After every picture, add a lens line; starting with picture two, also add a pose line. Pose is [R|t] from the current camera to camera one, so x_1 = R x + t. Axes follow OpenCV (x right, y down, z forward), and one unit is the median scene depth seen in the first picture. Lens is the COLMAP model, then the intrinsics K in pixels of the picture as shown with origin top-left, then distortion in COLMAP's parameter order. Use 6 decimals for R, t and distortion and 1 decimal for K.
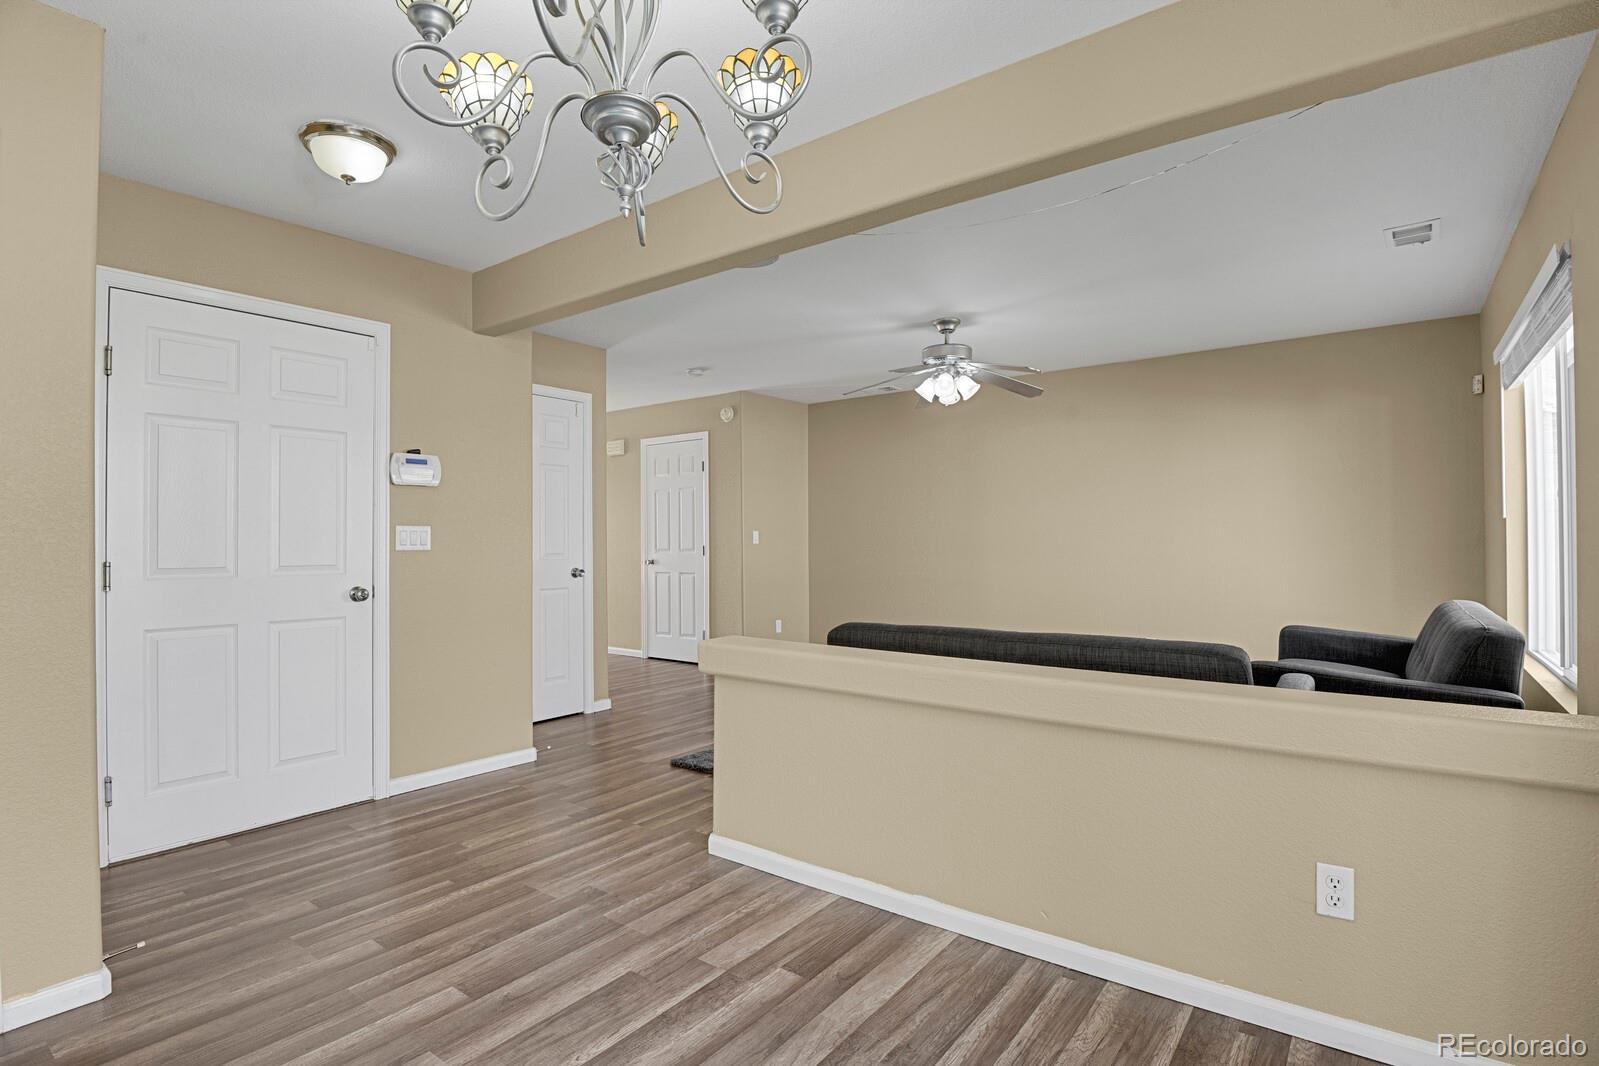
lens RADIAL K [[781.1, 0, 801.6], [0, 781.1, 539.3], [0, 0, 1]] dist [-0.020627, -0.006366]
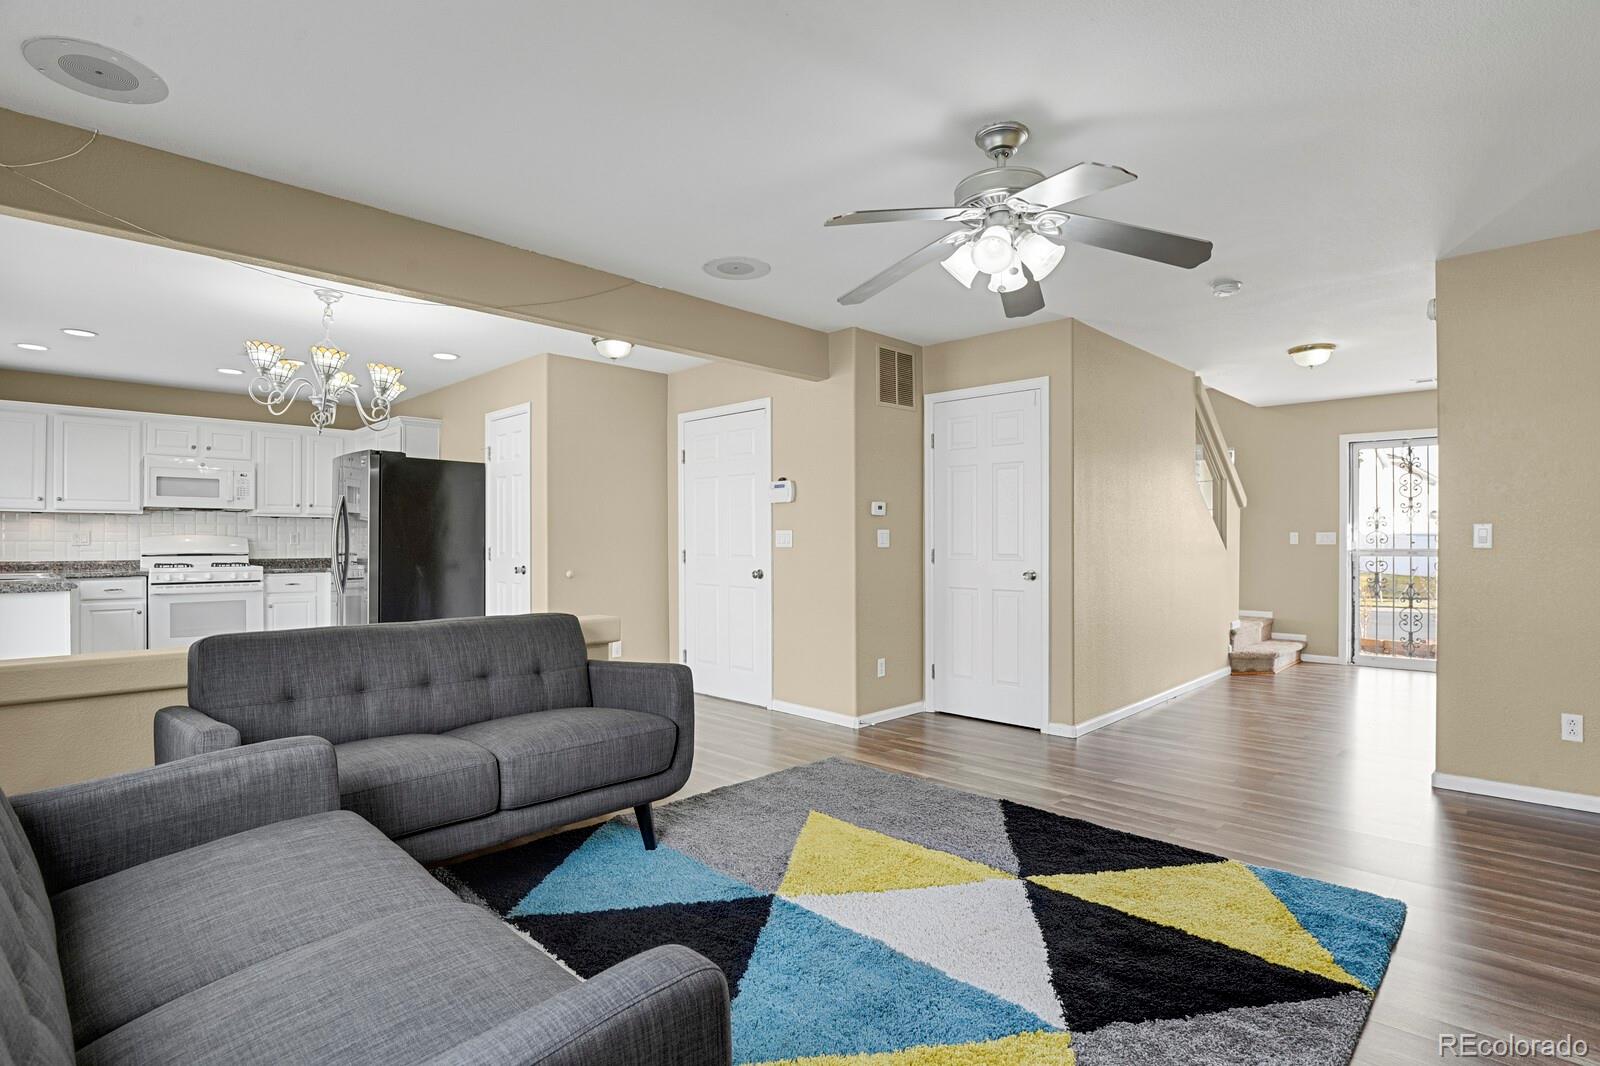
lens RADIAL K [[795.8, 0, 803.2], [0, 795.8, 543.0], [0, 0, 1]] dist [-0.030327, -0.000783]
pose [[-0.121175, 0.008913, -0.992591, 0.752456], [0.002522, 0.999959, 0.008671, -0.004966], [0.992628, -0.001453, -0.121193, 0.944673]]
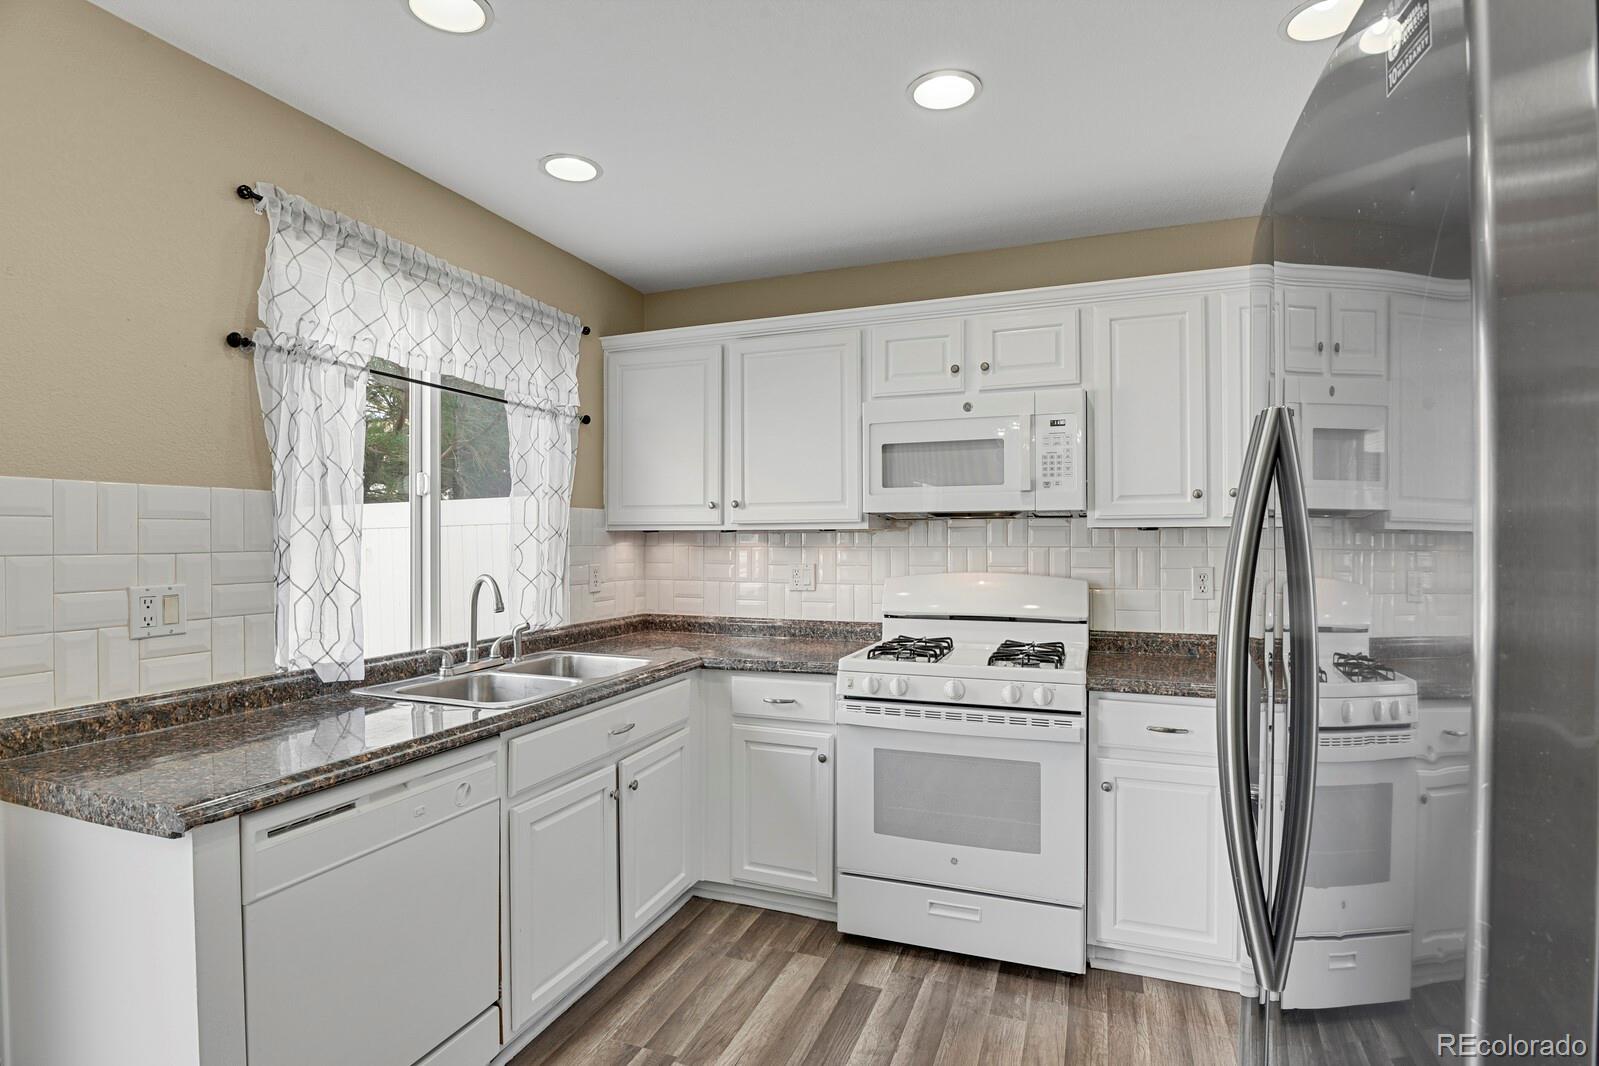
lens RADIAL K [[781.1, 0, 801.6], [0, 781.1, 539.3], [0, 0, 1]] dist [-0.020627, -0.006366]
pose [[-0.959965, 0.007641, -0.280015, -0.234206], [0.009278, 0.999947, -0.004518, -0.036563], [0.279966, -0.006935, -0.959985, 0.220918]]
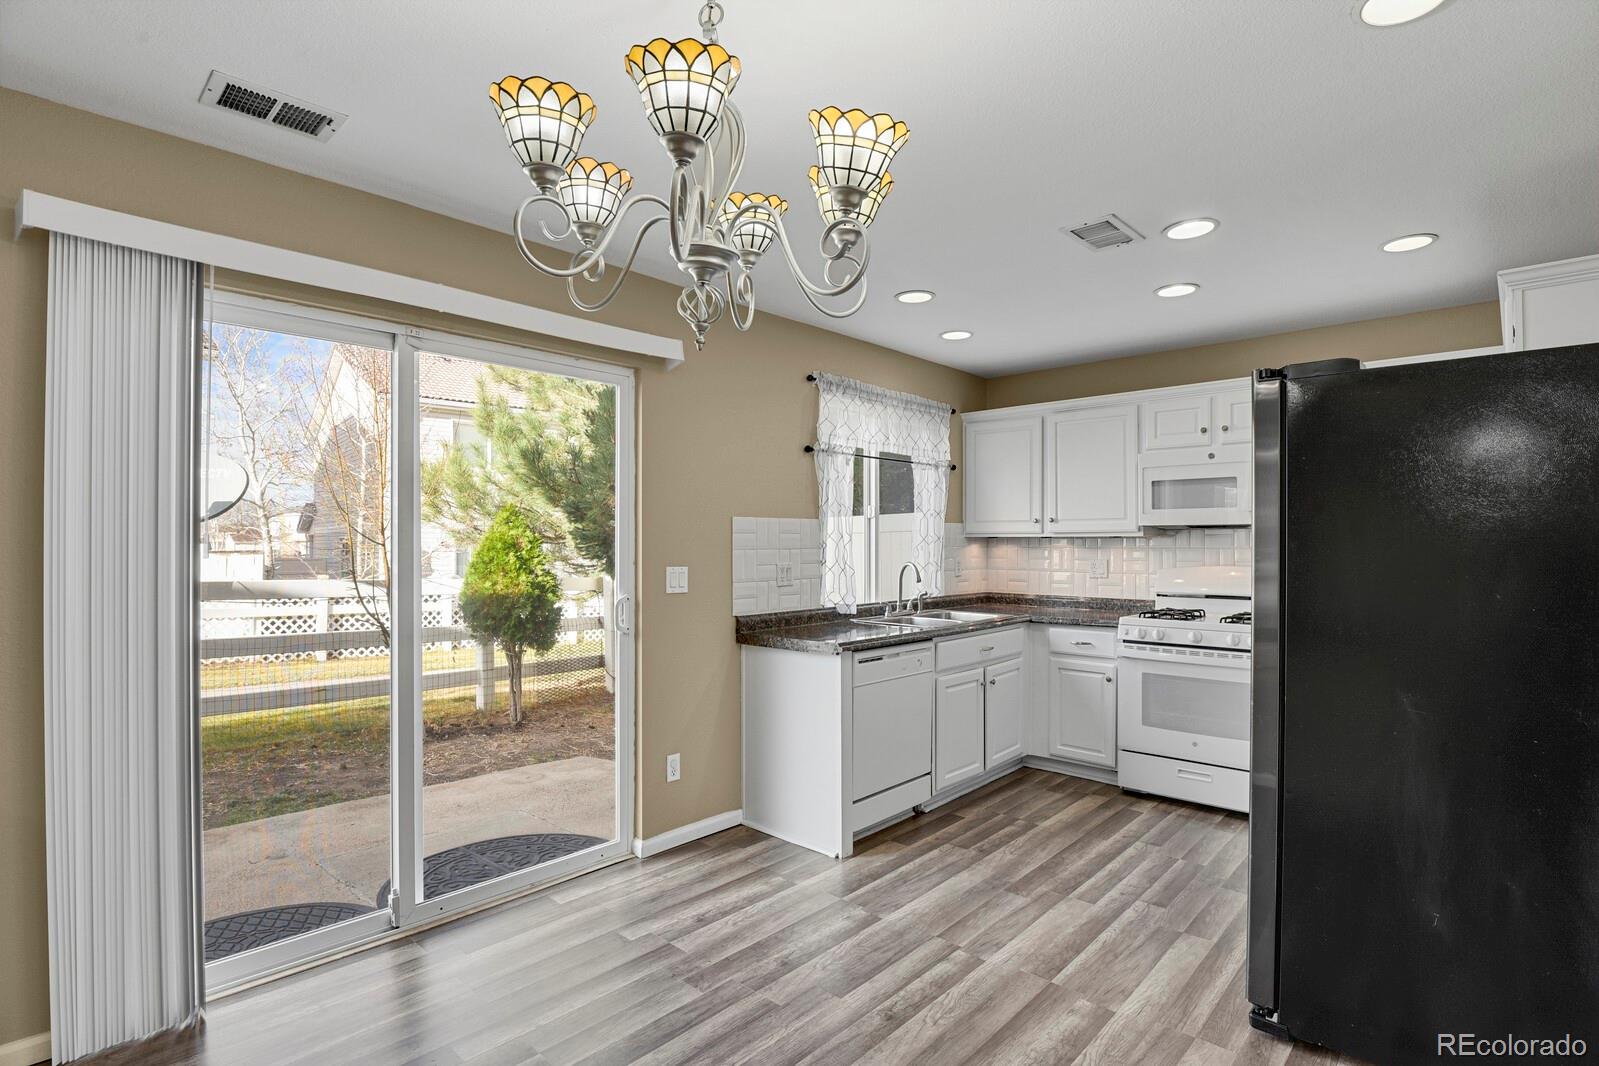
lens RADIAL K [[781.1, 0, 801.6], [0, 781.1, 539.3], [0, 0, 1]] dist [-0.020627, -0.006366]
pose [[-0.995095, 0.006547, 0.098708, -0.140459], [0.005585, 0.999934, -0.010017, -0.036241], [-0.098767, -0.009416, -0.995066, 0.619290]]
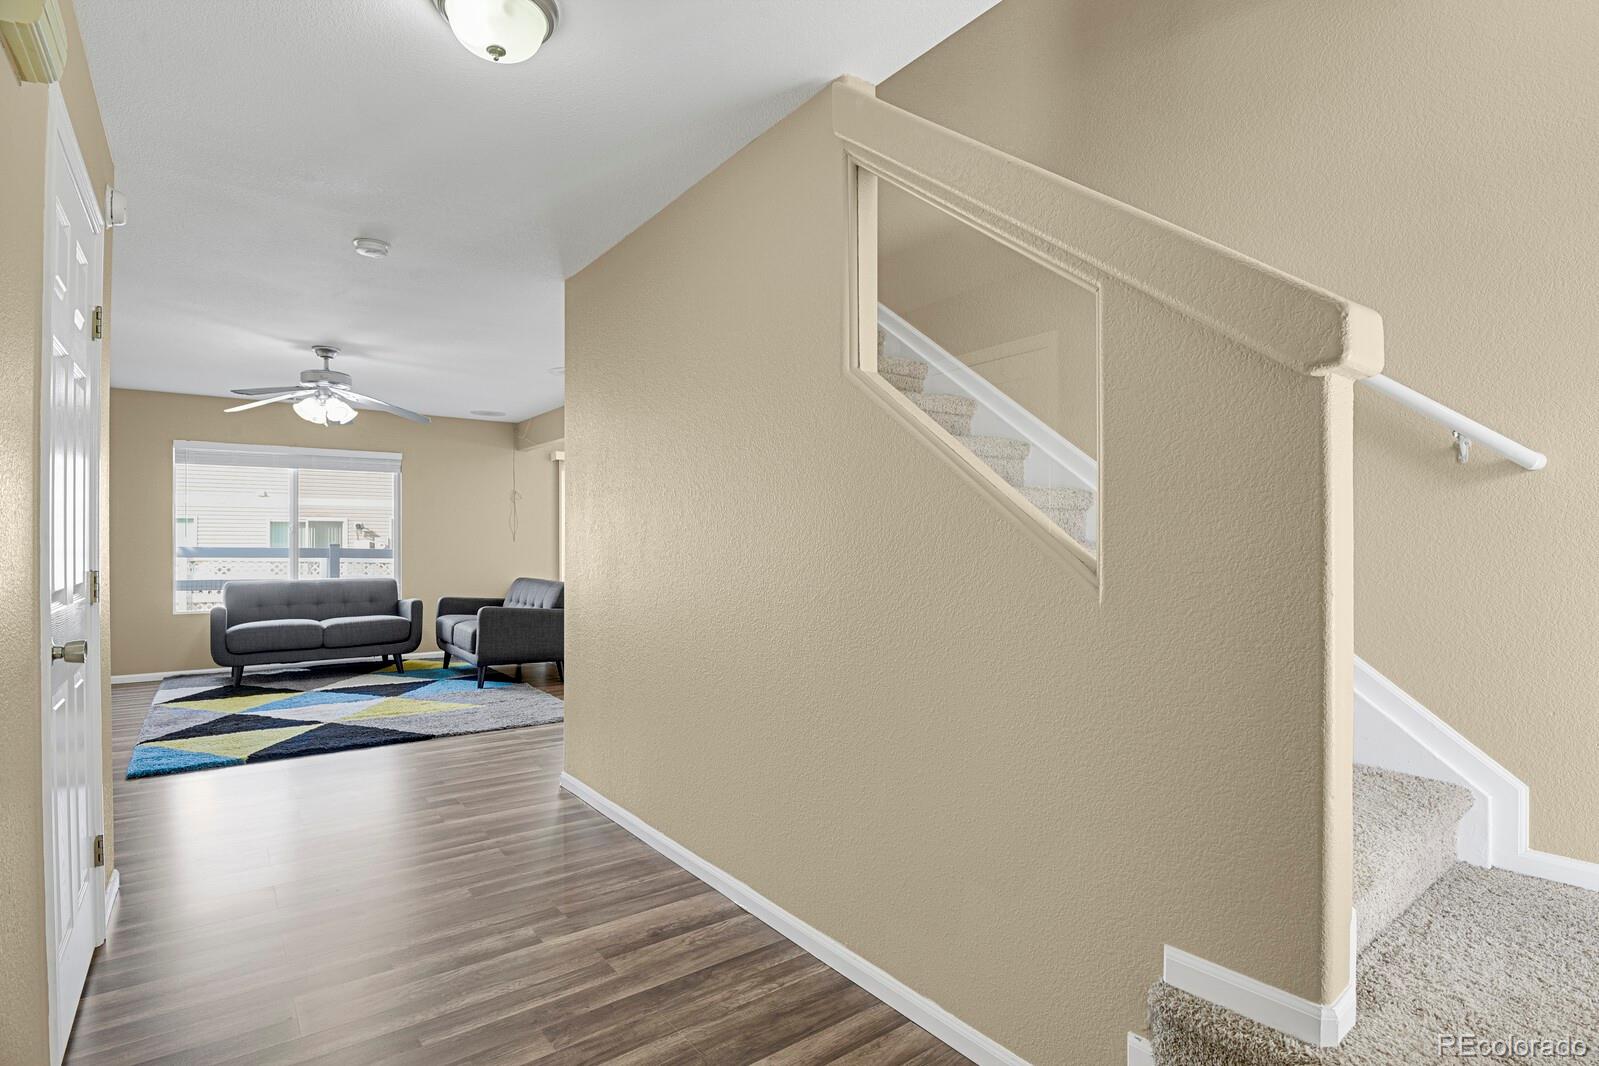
lens RADIAL K [[781.1, 0, 801.6], [0, 781.1, 539.3], [0, 0, 1]] dist [-0.020627, -0.006366]
pose [[-0.961876, 0.005683, 0.273425, -0.802762], [0.003796, 0.999965, -0.007429, -0.002877], [-0.273458, -0.006108, -0.961865, 1.904880]]
